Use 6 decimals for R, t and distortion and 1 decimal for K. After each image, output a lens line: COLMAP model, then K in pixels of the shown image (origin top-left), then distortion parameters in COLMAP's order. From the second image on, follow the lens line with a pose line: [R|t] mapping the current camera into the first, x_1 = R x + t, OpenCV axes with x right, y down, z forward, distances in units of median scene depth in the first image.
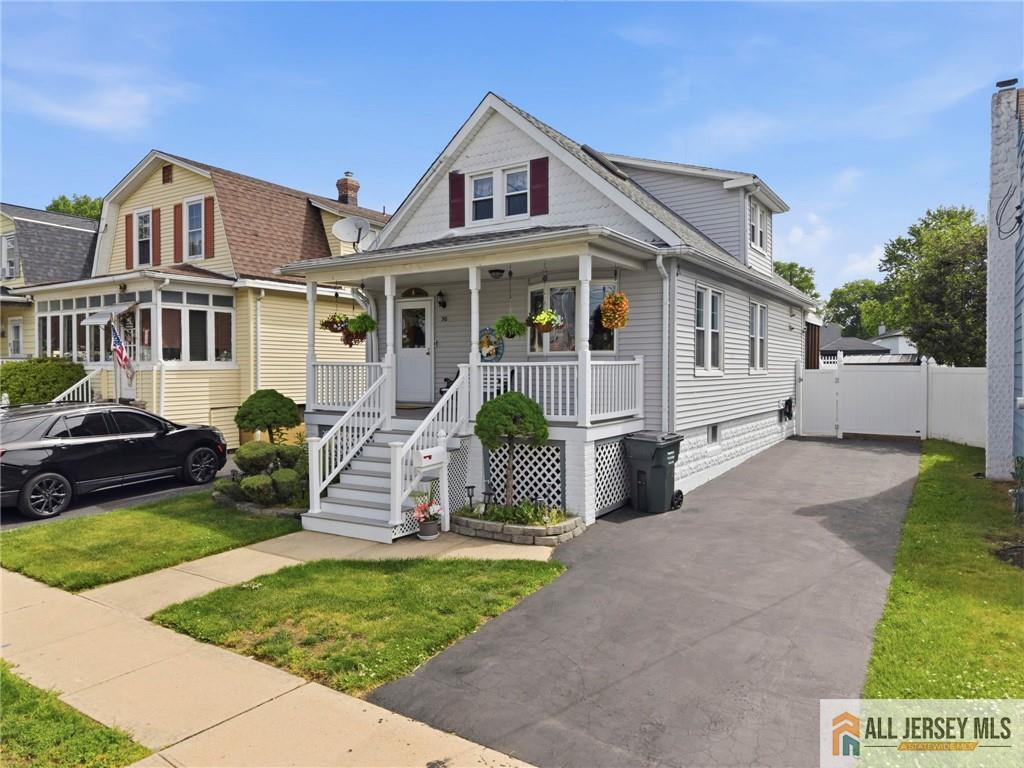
lens RADIAL K [[686.4, 0, 512.2], [0, 686.4, 383.8], [0, 0, 1]] dist [0.008626, -0.008163]
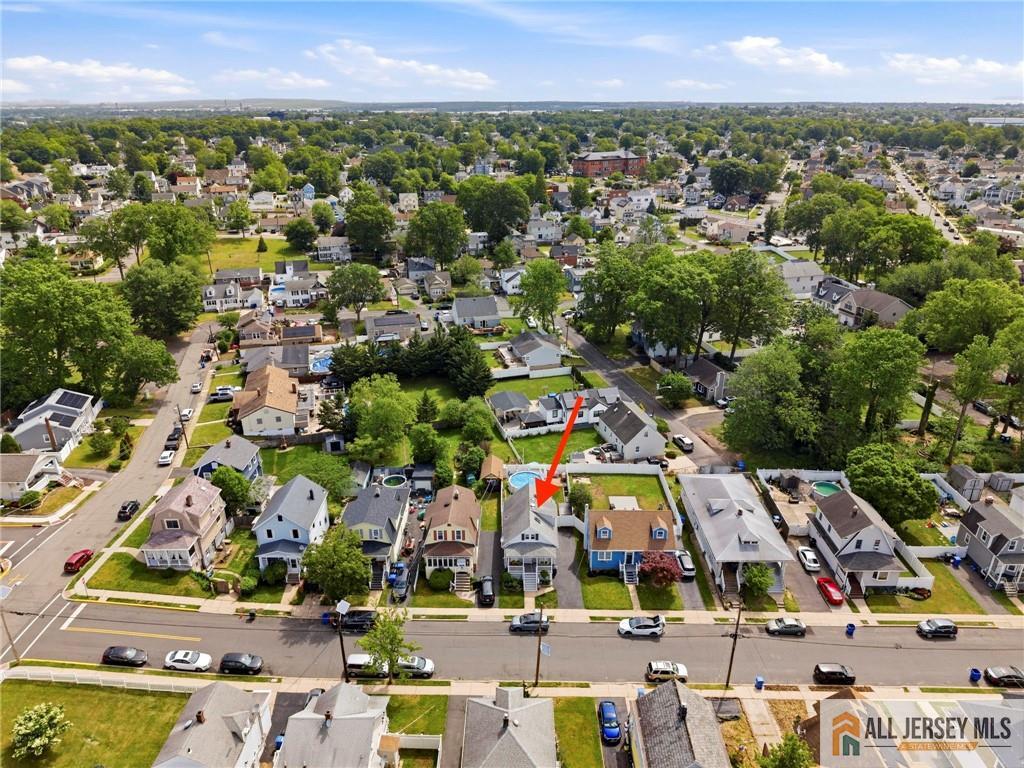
lens RADIAL K [[686.4, 0, 514.6], [0, 686.4, 373.5], [0, 0, 1]] dist [0.008626, -0.008163]
pose [[0.839348, -0.203451, 0.504086, -3.375043], [0.008382, 0.932053, 0.362225, -4.407122], [-0.543530, -0.299808, 0.784022, -3.948984]]
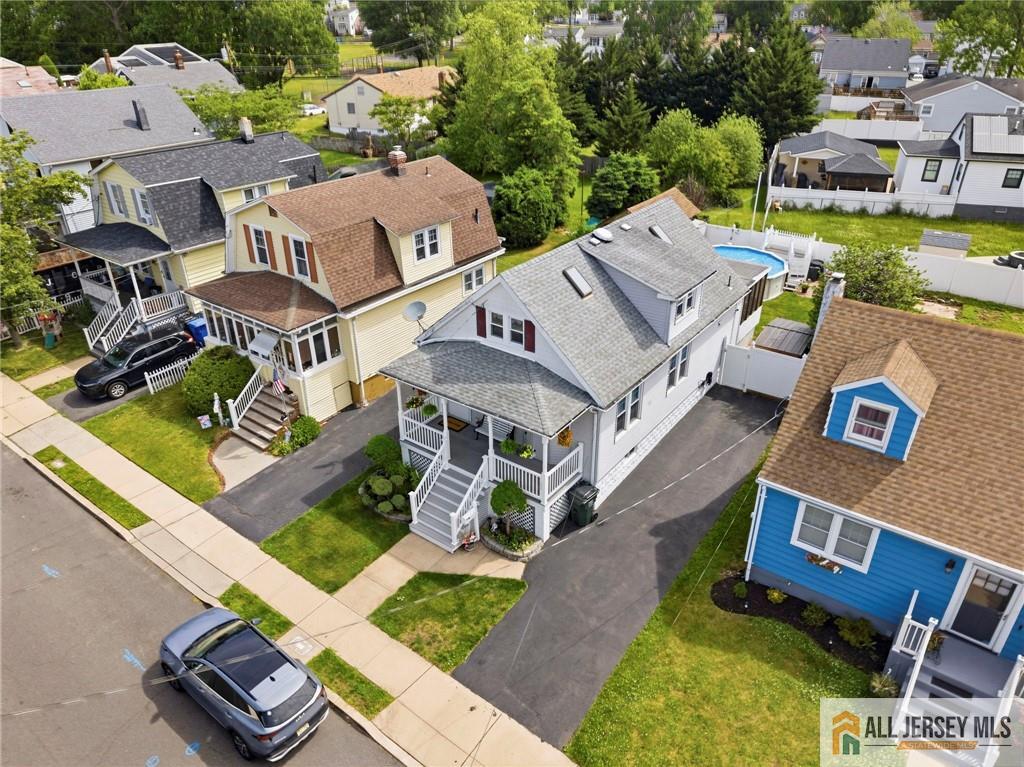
lens RADIAL K [[686.4, 0, 514.5], [0, 686.4, 383.0], [0, 0, 1]] dist [0.008626, -0.008163]
pose [[0.997918, 0.023549, -0.060040, 0.099794], [0.007003, 0.885883, 0.463856, -0.911252], [0.064112, -0.463311, 0.883874, -0.486317]]
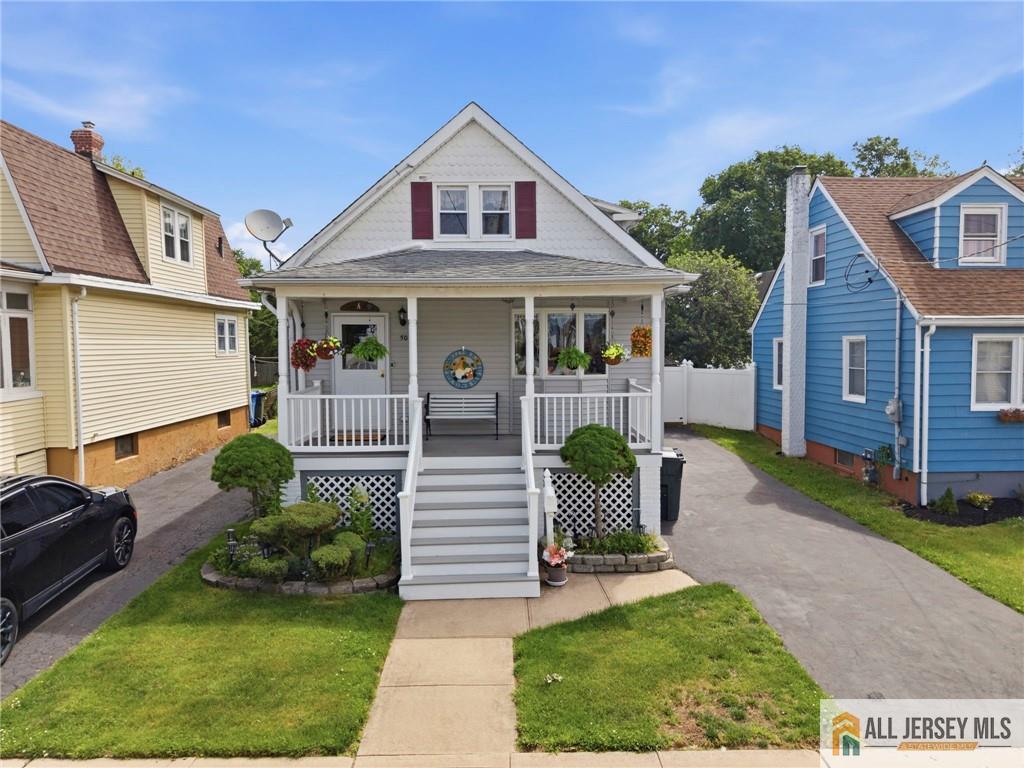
lens RADIAL K [[686.4, 0, 515.2], [0, 686.4, 385.4], [0, 0, 1]] dist [0.008626, -0.008163]
pose [[0.826264, -0.039506, 0.561896, -0.520761], [0.018148, 0.998887, 0.043543, -0.073030], [-0.562990, -0.025780, 0.826061, 0.171760]]
